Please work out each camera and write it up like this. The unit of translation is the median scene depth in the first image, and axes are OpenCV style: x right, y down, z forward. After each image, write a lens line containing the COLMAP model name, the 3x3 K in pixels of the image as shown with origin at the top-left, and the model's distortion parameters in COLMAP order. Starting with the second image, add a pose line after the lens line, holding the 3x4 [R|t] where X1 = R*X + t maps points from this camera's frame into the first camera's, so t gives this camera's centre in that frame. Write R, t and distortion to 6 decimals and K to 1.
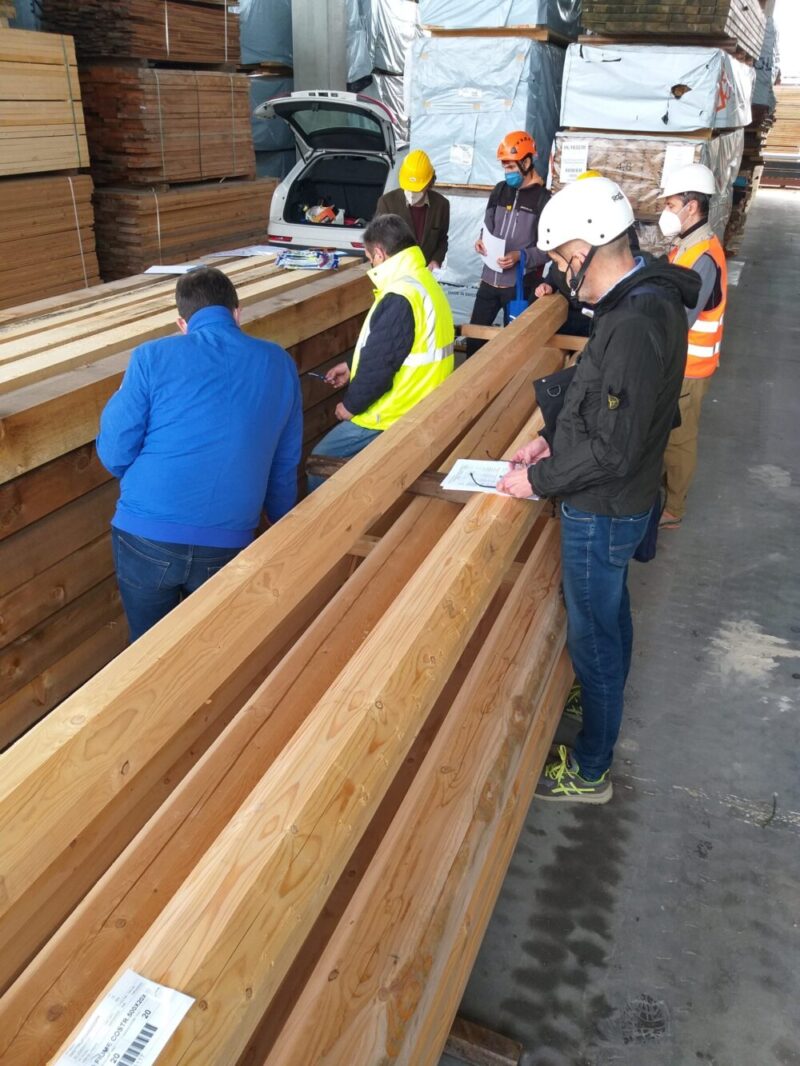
lens RADIAL K [[831.3, 0, 404.3], [0, 831.3, 526.7], [0, 0, 1]] dist [0.049361, -0.079873]
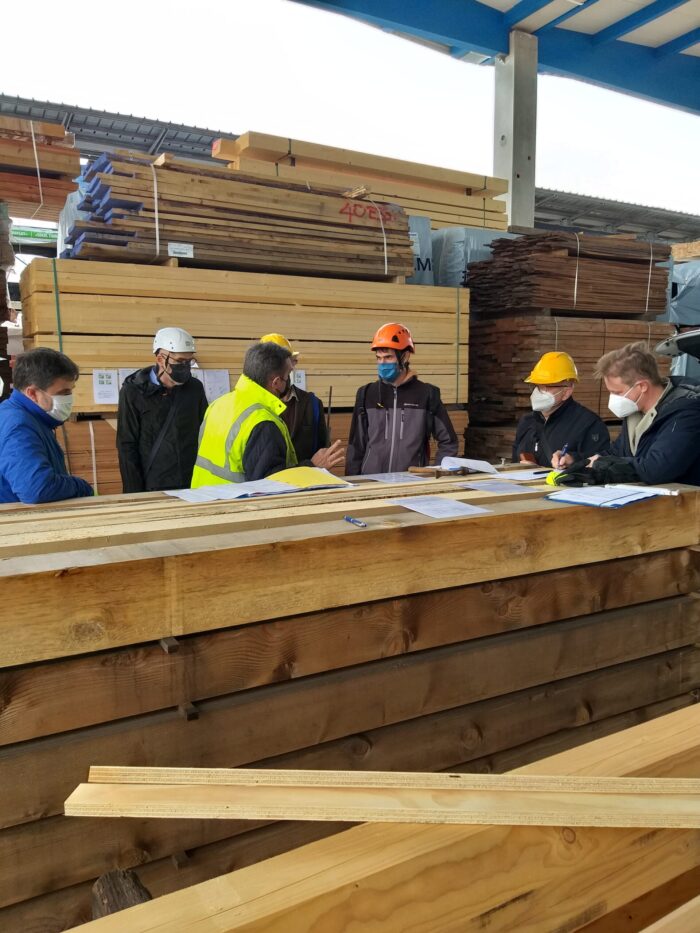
lens RADIAL K [[727.5, 0, 351.7], [0, 727.5, 476.0], [0, 0, 1]] dist [0.049361, -0.079873]
pose [[0.784578, 0.049682, -0.618037, 0.065364], [-0.259940, 0.931314, -0.255120, -0.079054], [0.562911, 0.360814, 0.743603, 0.277508]]
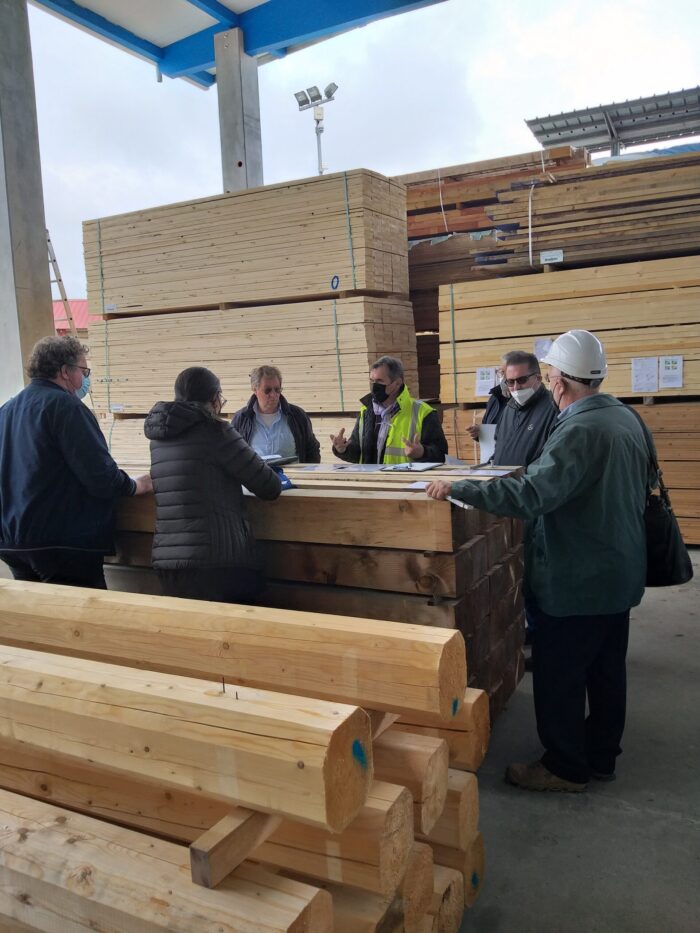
lens RADIAL K [[727.5, 0, 355.1], [0, 727.5, 475.2], [0, 0, 1]] dist [0.049361, -0.079873]
pose [[-0.077730, 0.108634, -0.991038, 0.300686], [-0.410171, 0.902536, 0.131104, -0.216291], [0.908690, 0.416686, -0.025596, 0.543454]]
